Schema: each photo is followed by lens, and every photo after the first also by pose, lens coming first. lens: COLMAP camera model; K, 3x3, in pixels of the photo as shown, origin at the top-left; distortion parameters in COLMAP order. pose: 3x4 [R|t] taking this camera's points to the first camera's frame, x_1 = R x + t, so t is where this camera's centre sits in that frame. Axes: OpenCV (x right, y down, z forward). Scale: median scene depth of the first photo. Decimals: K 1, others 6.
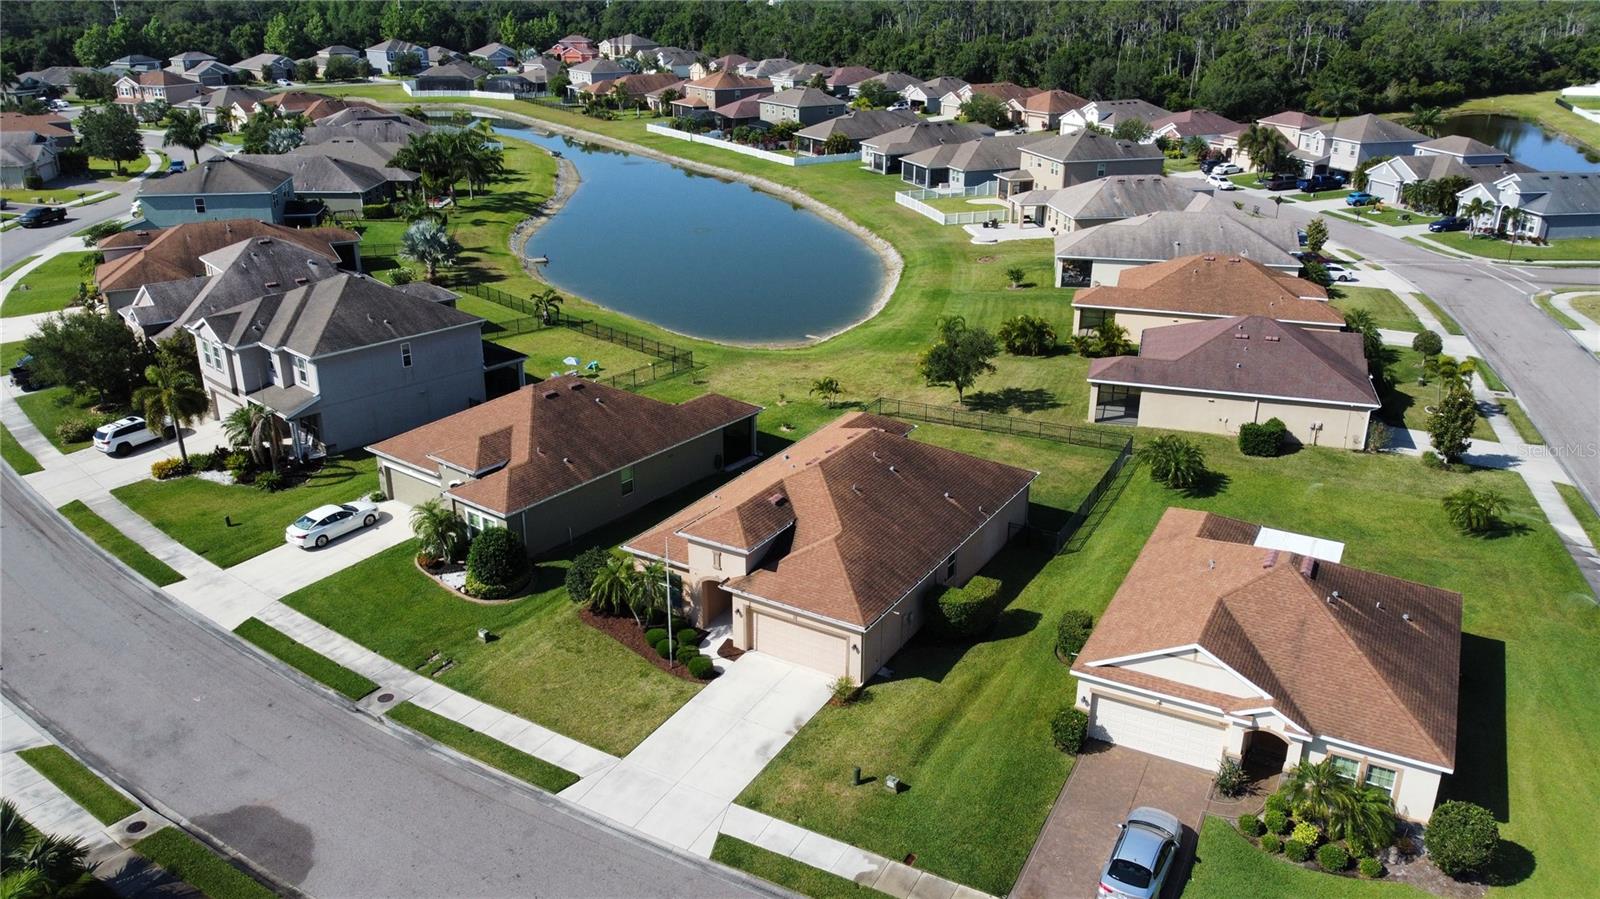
lens RADIAL K [[1218.9, 0, 800.0], [0, 1218.9, 449.5], [0, 0, 1]] dist [-0.003113, 0.003060]
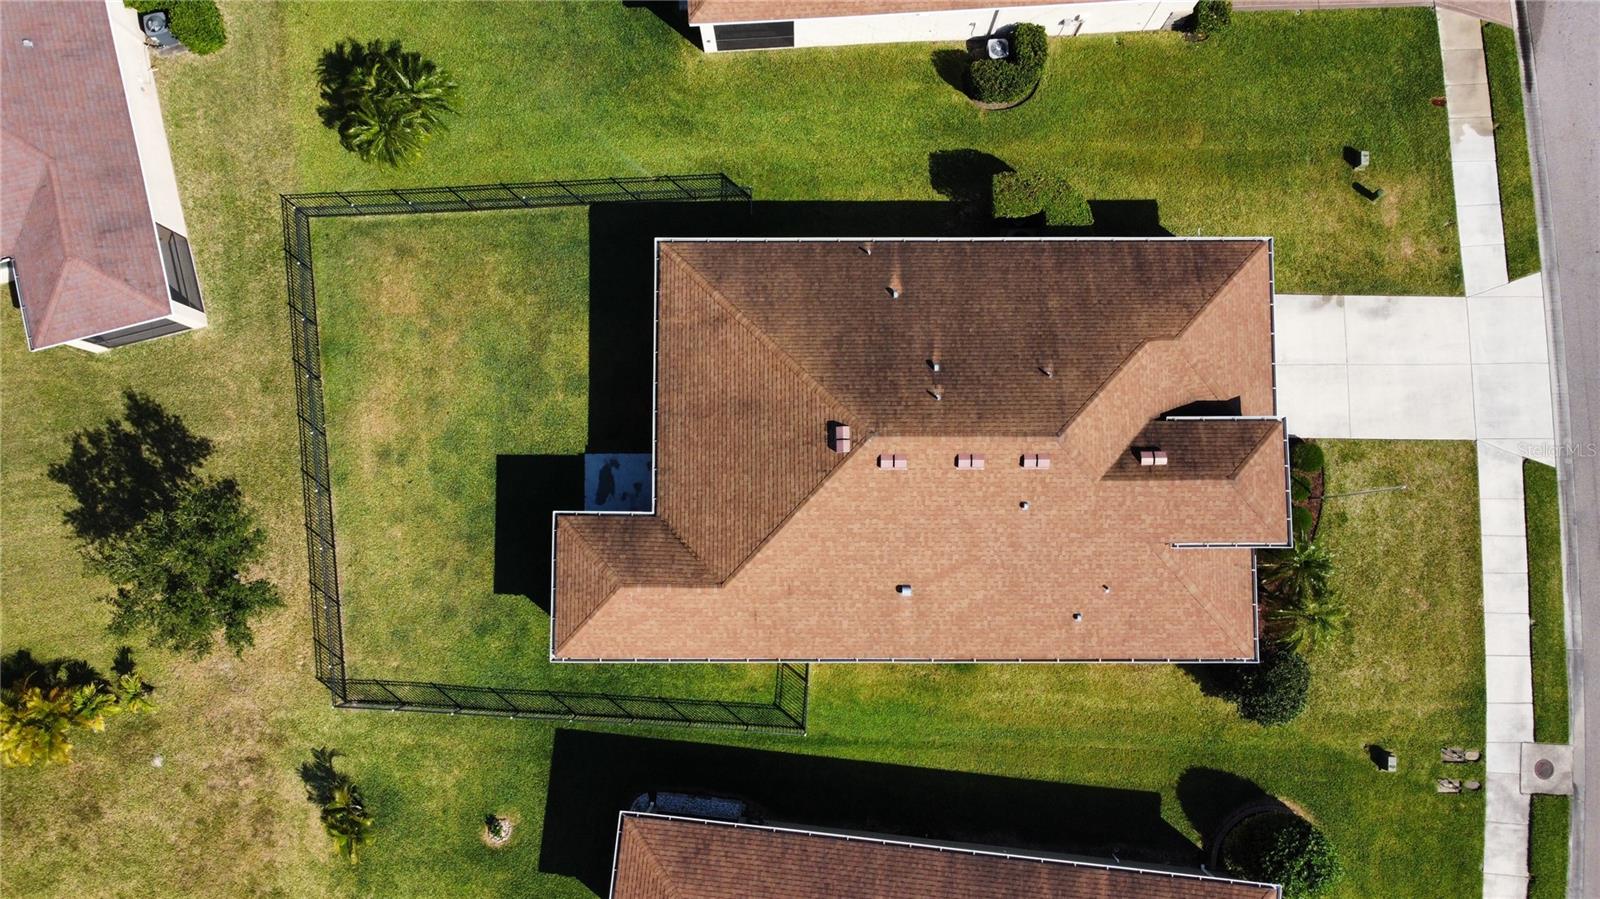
lens RADIAL K [[1218.9, 0, 800.0], [0, 1218.9, 449.5], [0, 0, 1]] dist [-0.003113, 0.003060]
pose [[-0.521061, -0.850975, 0.065852, 0.041185], [0.296550, -0.108152, 0.948874, -0.638025], [-0.800346, 0.513950, 0.308710, 0.965567]]
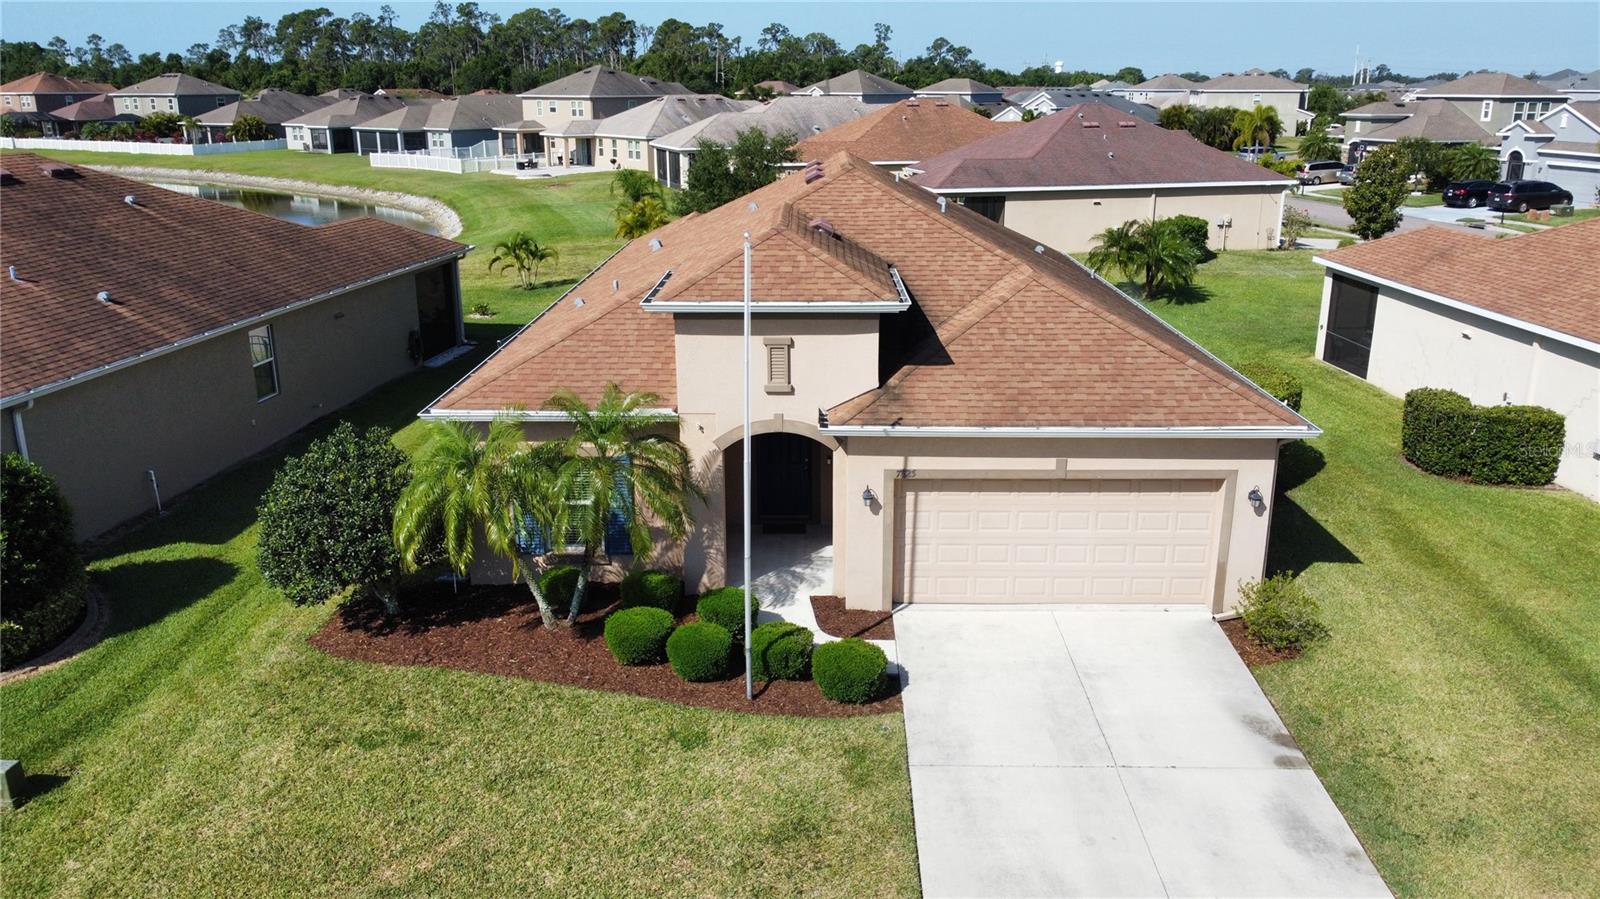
lens RADIAL K [[1218.9, 0, 800.0], [0, 1218.9, 449.5], [0, 0, 1]] dist [-0.003113, 0.003060]
pose [[0.865640, -0.150409, 0.477541, -0.224651], [0.188610, 0.981506, -0.032752, 0.123332], [-0.463783, 0.118420, 0.877999, 0.681410]]
